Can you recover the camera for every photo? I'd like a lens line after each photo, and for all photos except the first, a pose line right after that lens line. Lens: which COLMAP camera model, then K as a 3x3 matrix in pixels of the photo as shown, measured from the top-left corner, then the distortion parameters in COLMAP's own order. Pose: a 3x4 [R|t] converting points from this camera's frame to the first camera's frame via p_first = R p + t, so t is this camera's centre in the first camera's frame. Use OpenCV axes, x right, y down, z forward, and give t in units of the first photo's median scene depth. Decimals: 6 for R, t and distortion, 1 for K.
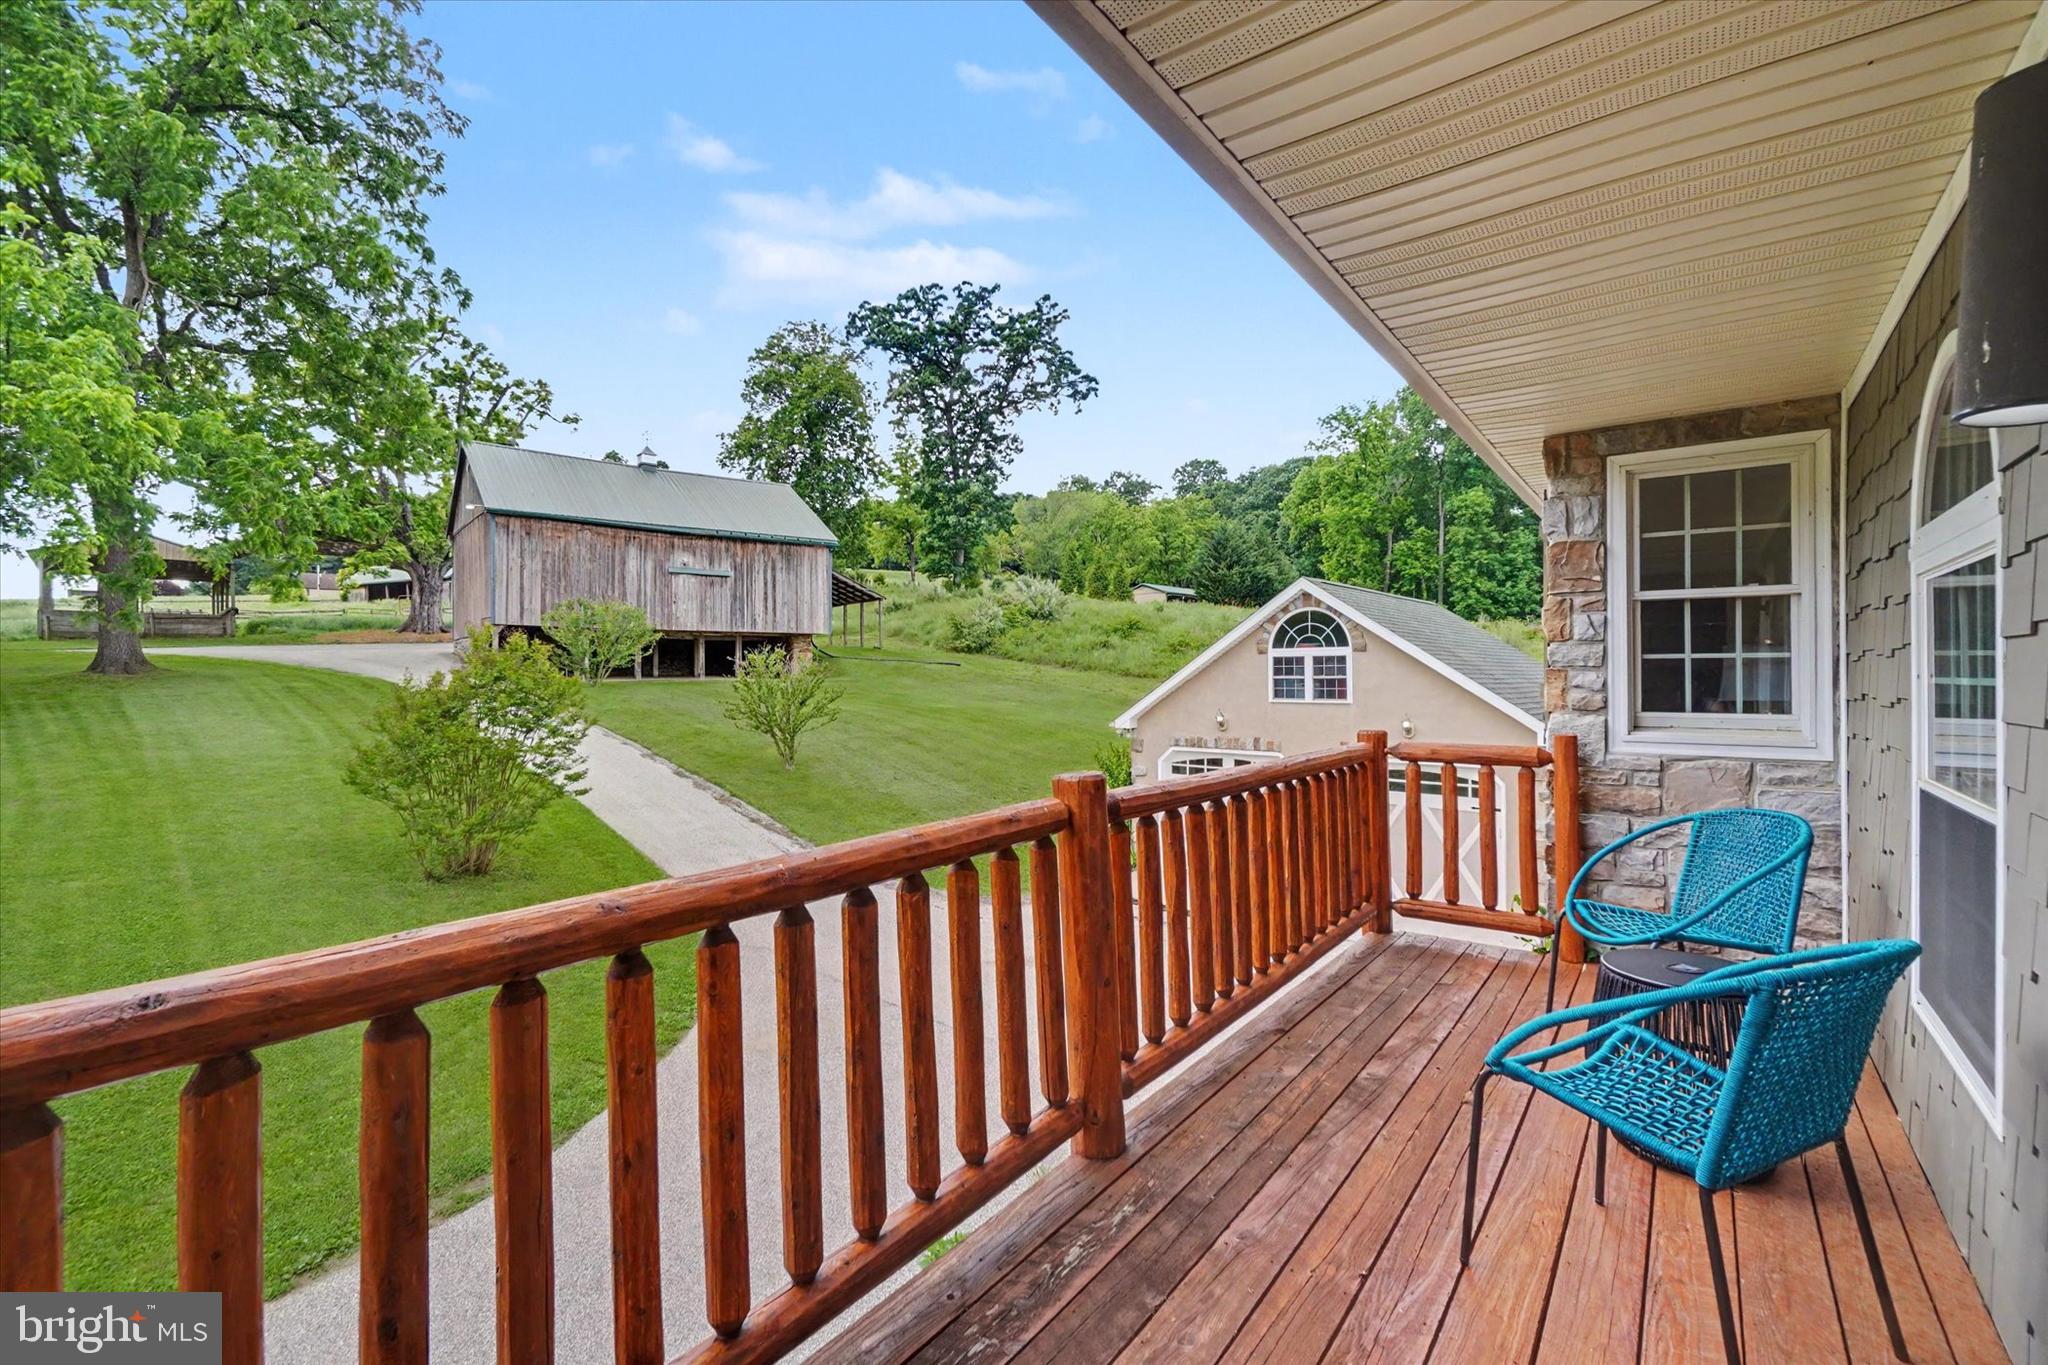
lens RADIAL K [[911.9, 0, 1015.3], [0, 911.9, 666.9], [0, 0, 1]] dist [0.008198, -0.000571]
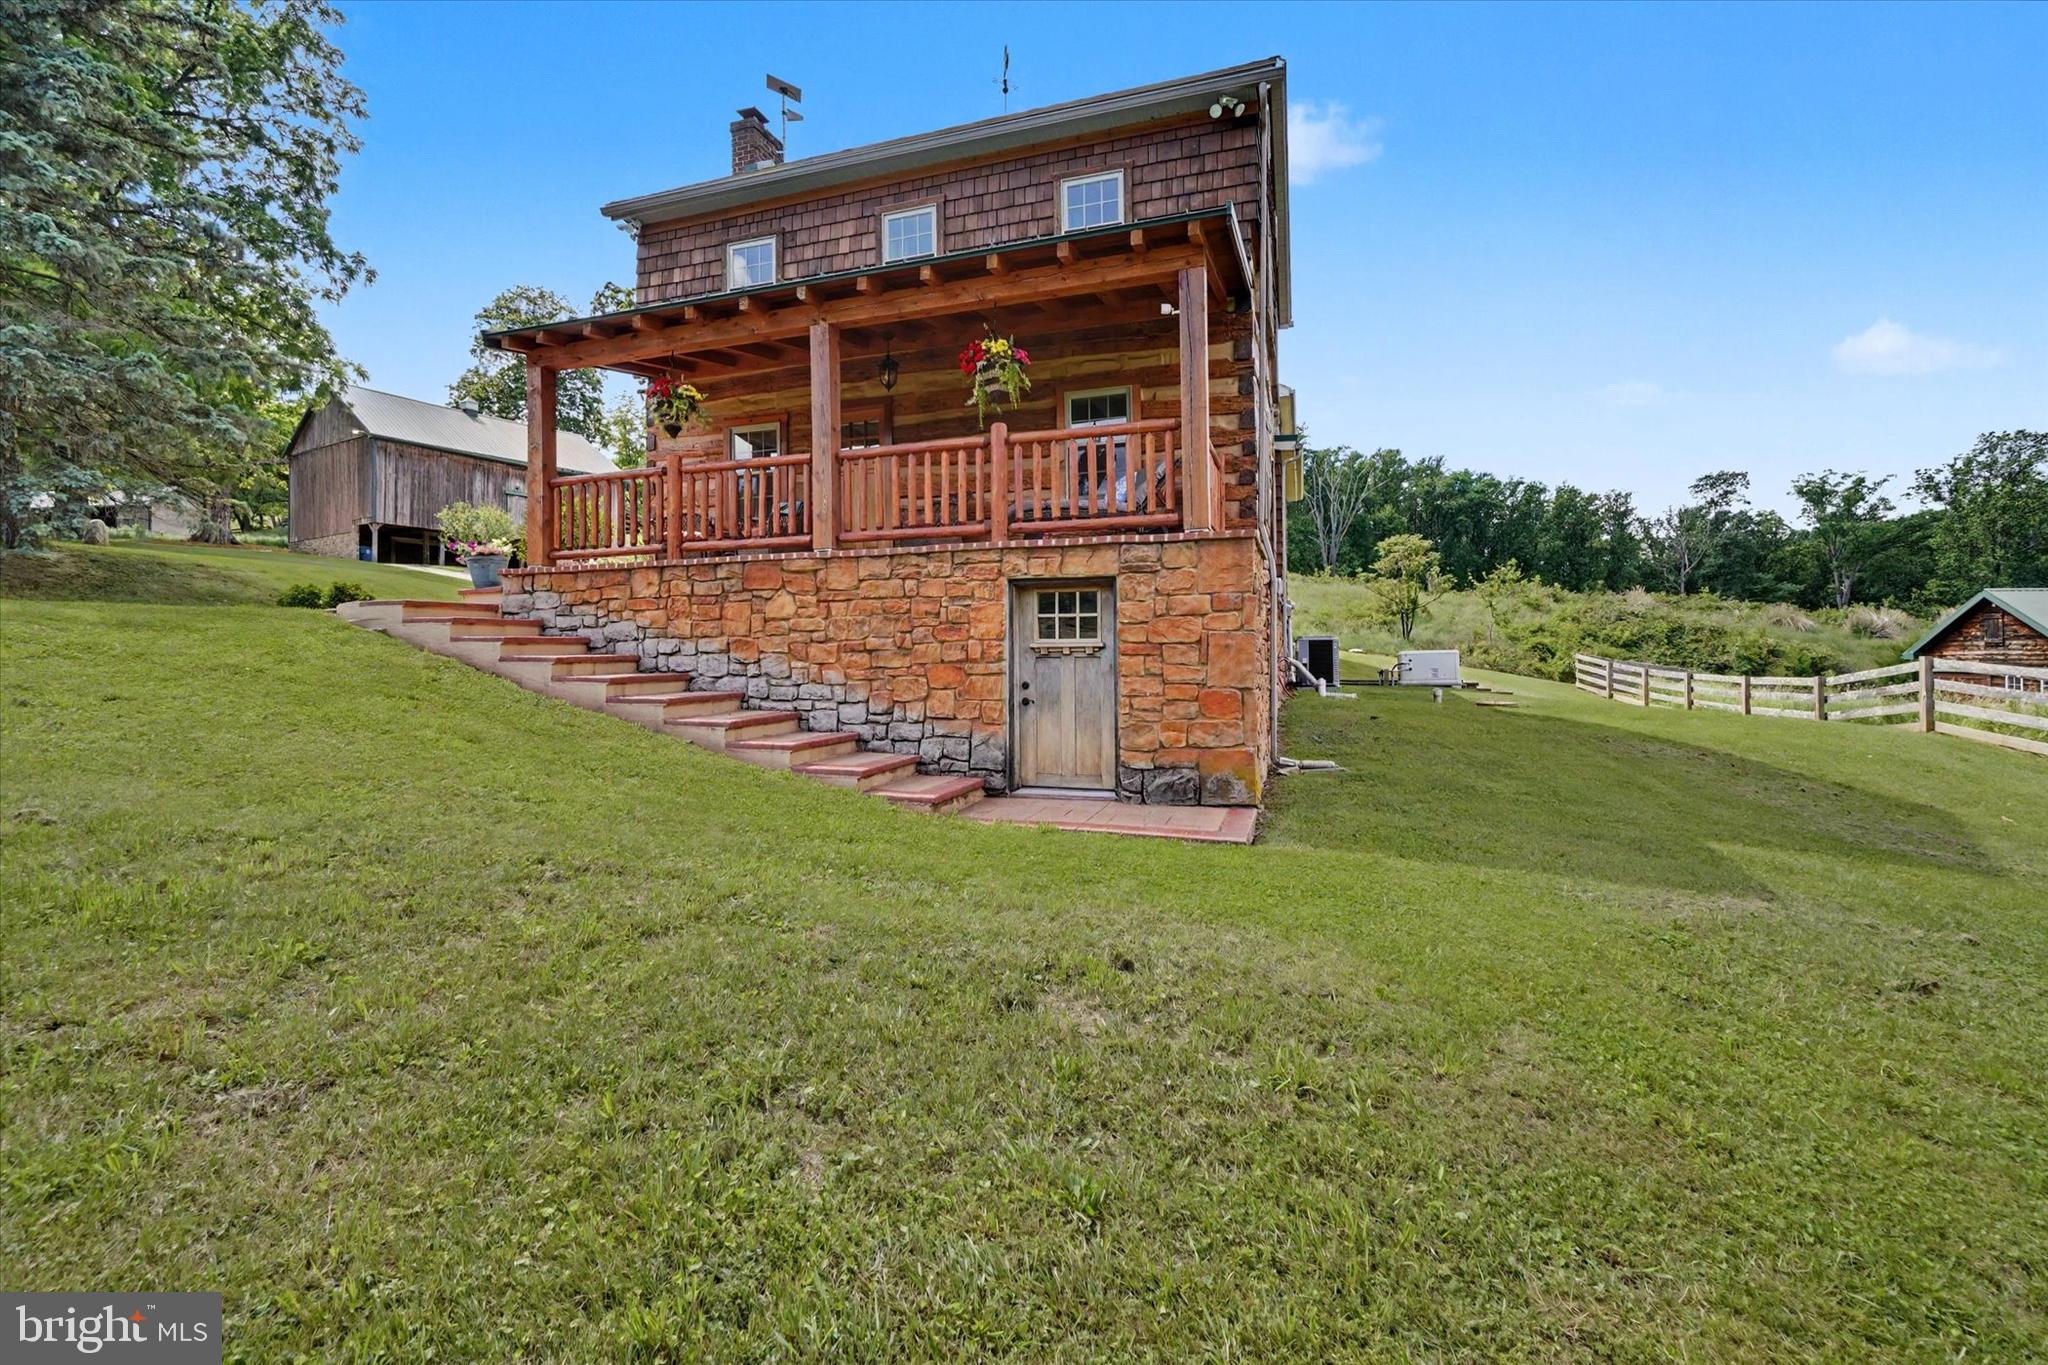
lens RADIAL K [[911.9, 0, 1004.7], [0, 911.9, 664.1], [0, 0, 1]] dist [0.008198, -0.000571]
pose [[0.945562, -0.000184, 0.325441, -0.056750], [-0.003274, 0.999944, 0.010077, 0.055878], [-0.325425, -0.010594, 0.945509, -0.213806]]
